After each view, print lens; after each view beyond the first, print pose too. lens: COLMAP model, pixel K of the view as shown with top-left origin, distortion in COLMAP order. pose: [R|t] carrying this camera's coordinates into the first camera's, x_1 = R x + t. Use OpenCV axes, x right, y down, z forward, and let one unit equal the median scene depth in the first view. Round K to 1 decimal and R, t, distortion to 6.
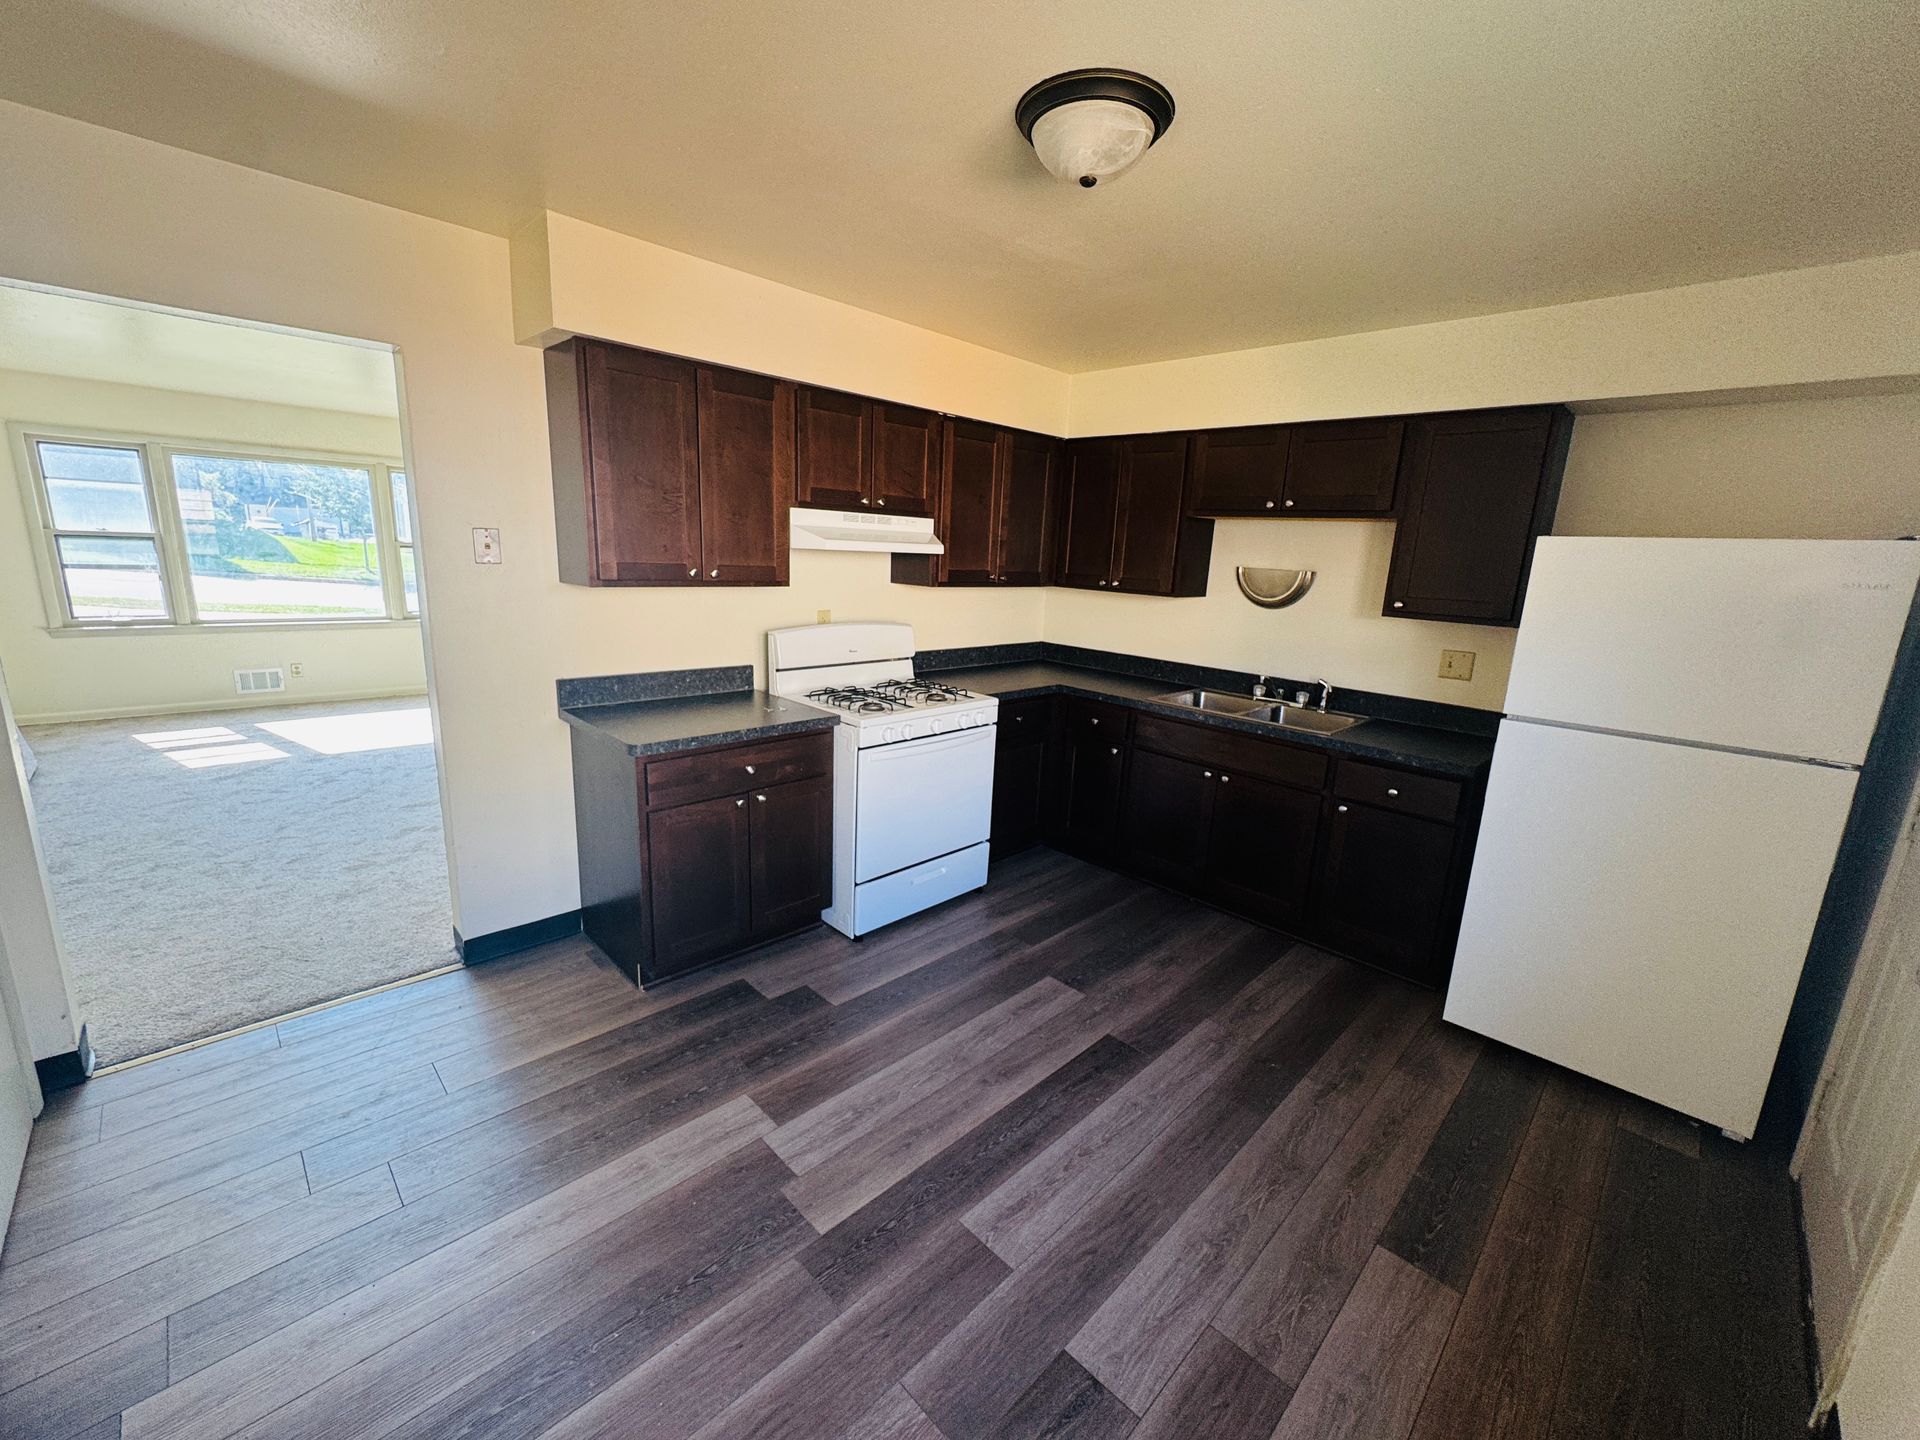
lens RADIAL K [[770.8, 0, 961.4], [0, 770.8, 722.1], [0, 0, 1]] dist [-0.001135, 0.000192]
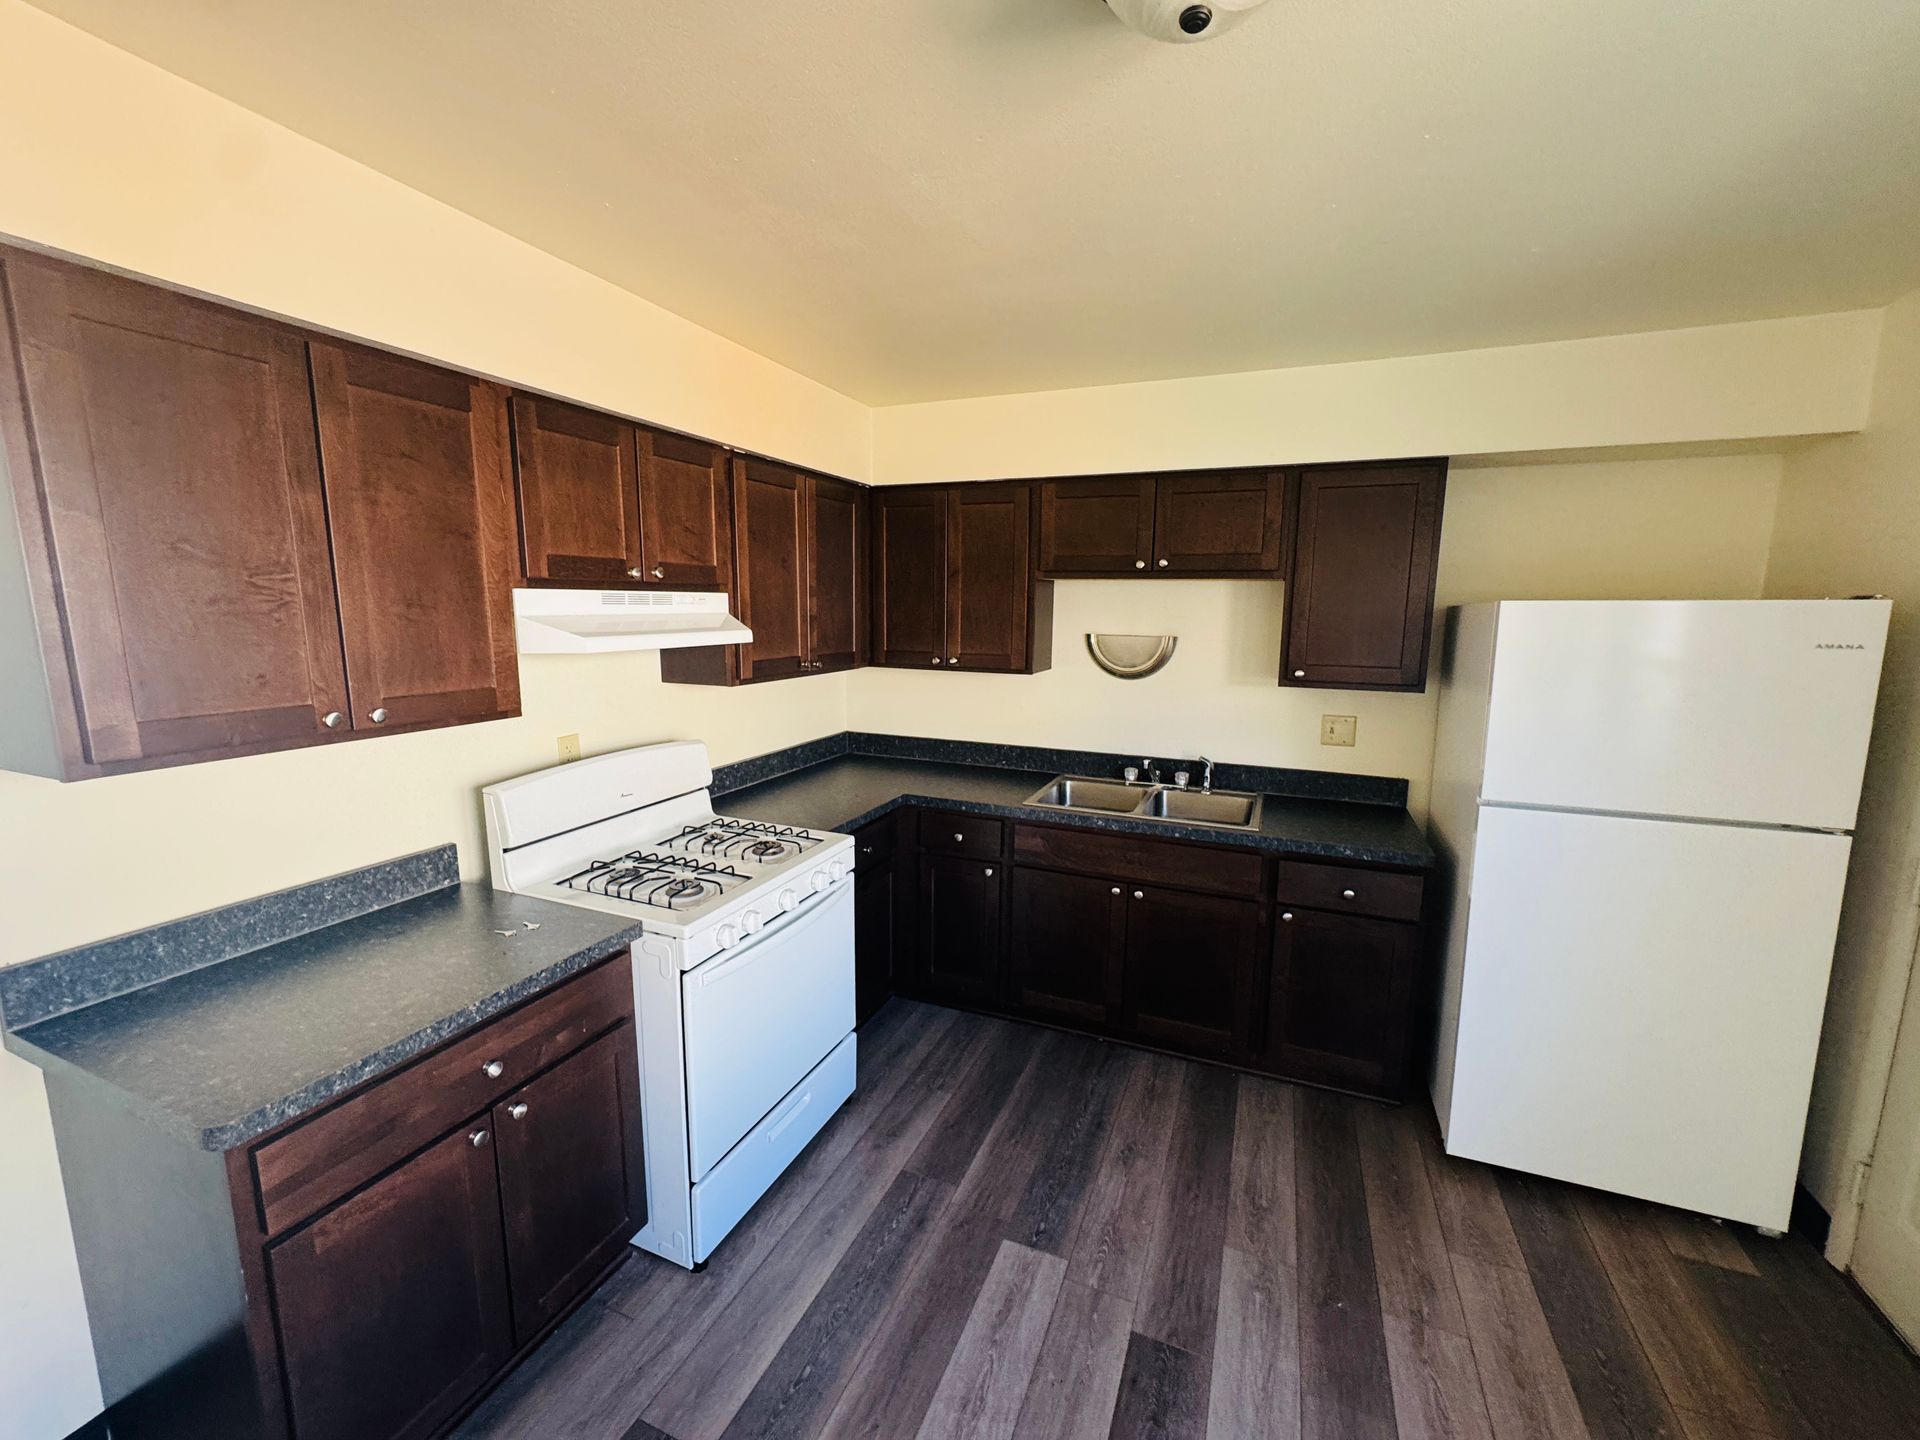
lens RADIAL K [[770.8, 0, 961.4], [0, 770.8, 722.1], [0, 0, 1]] dist [-0.001135, 0.000192]
pose [[0.924354, -0.096325, 0.369176, -0.125614], [0.117822, 0.992379, -0.036075, -0.107086], [-0.362888, 0.076843, 0.928659, 0.307767]]
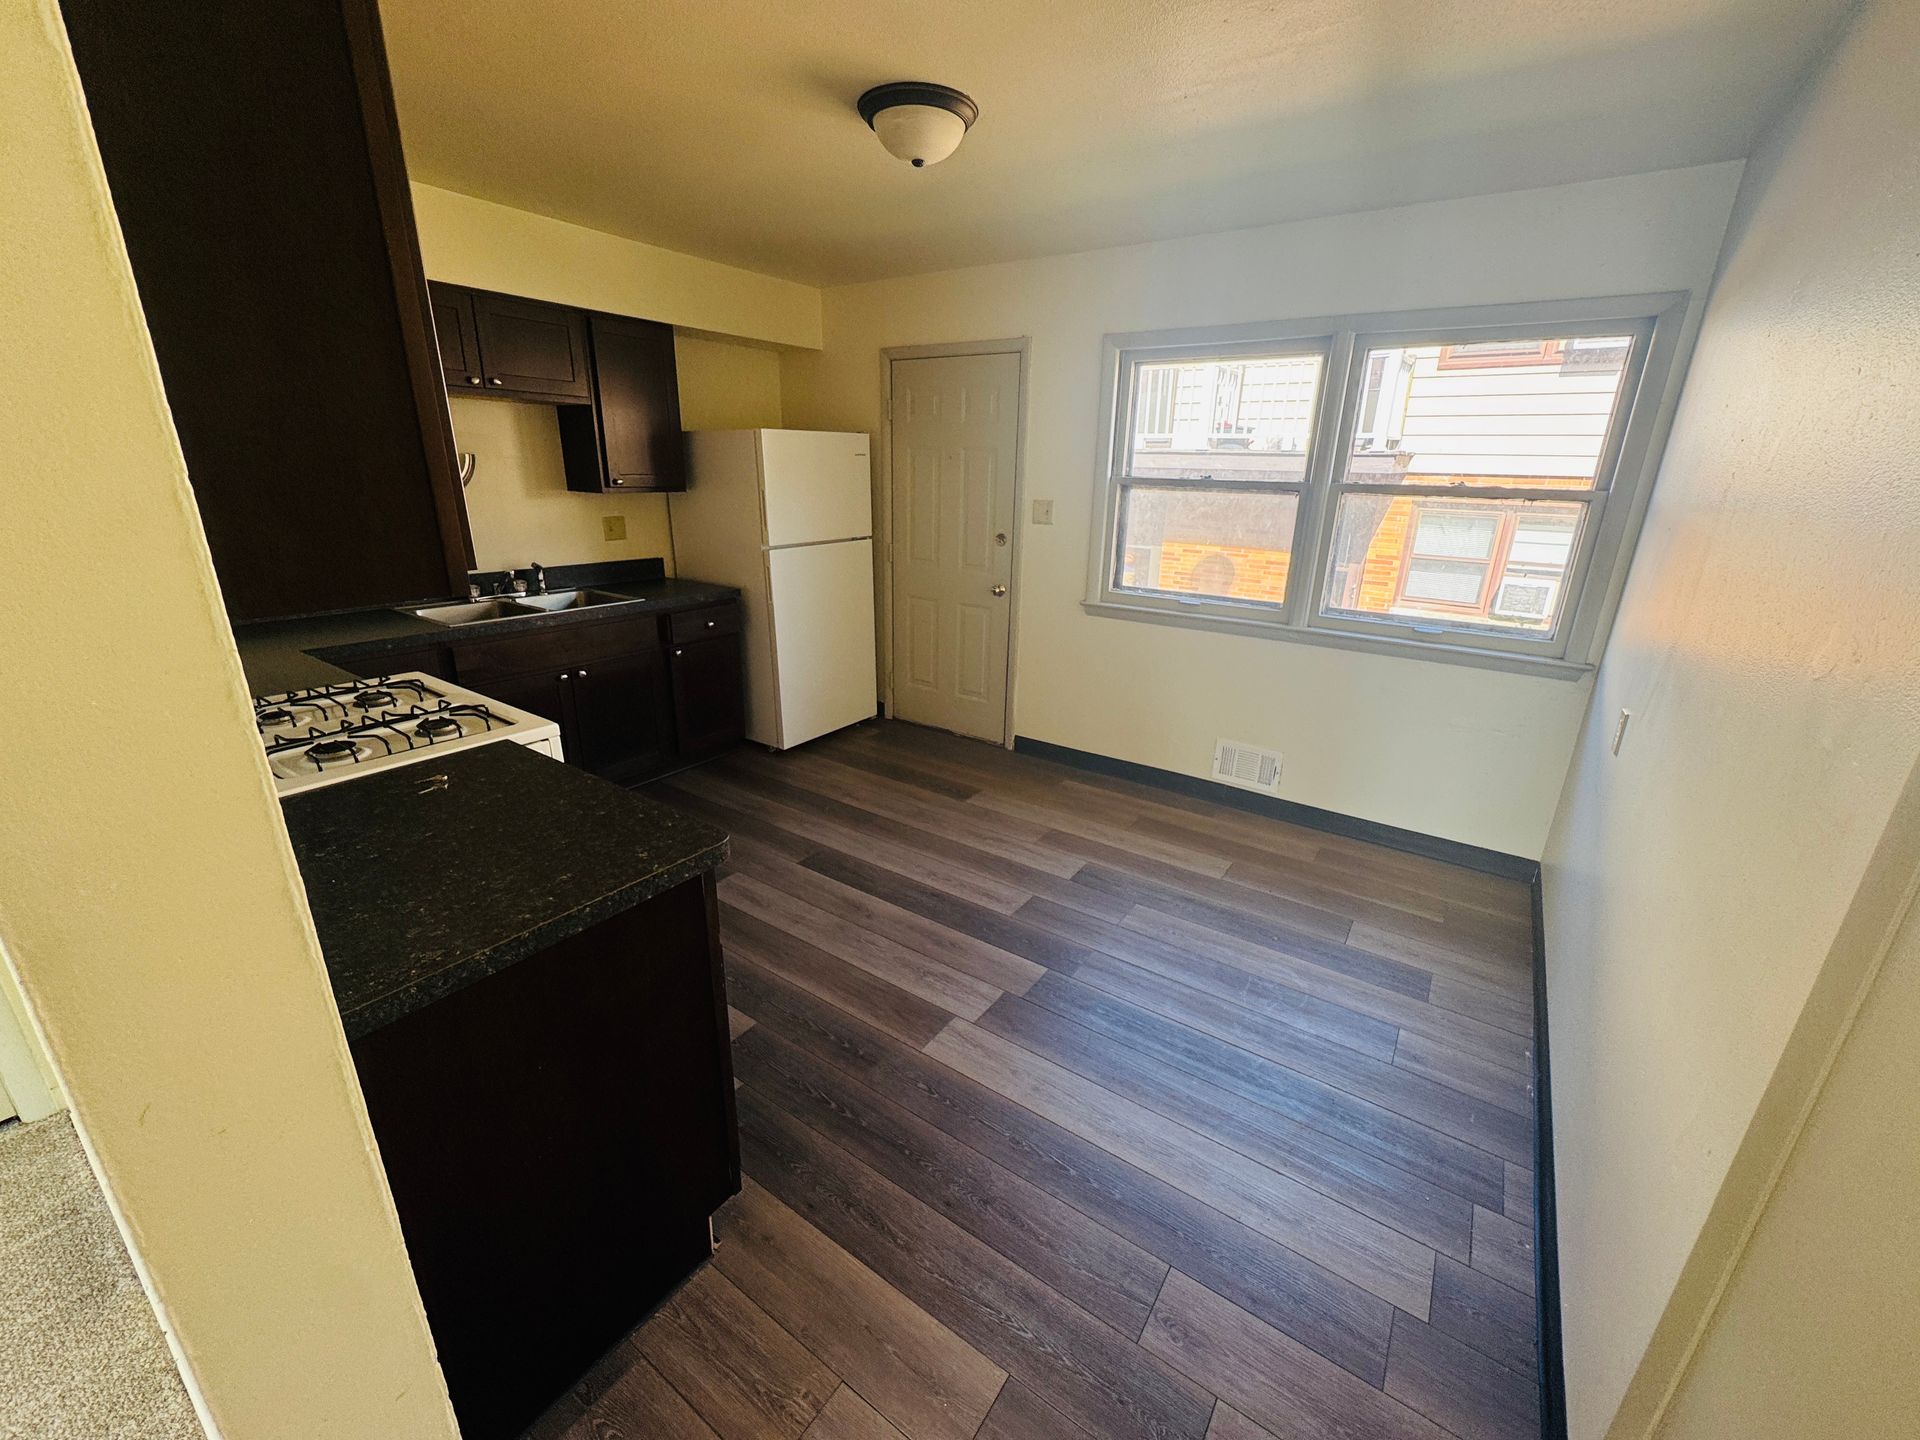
lens RADIAL K [[770.8, 0, 961.4], [0, 770.8, 722.1], [0, 0, 1]] dist [-0.001135, 0.000192]
pose [[-0.176658, -0.363579, 0.914660, -0.723859], [0.184419, 0.900591, 0.393606, -0.182546], [-0.966841, 0.238214, -0.092046, 0.667749]]
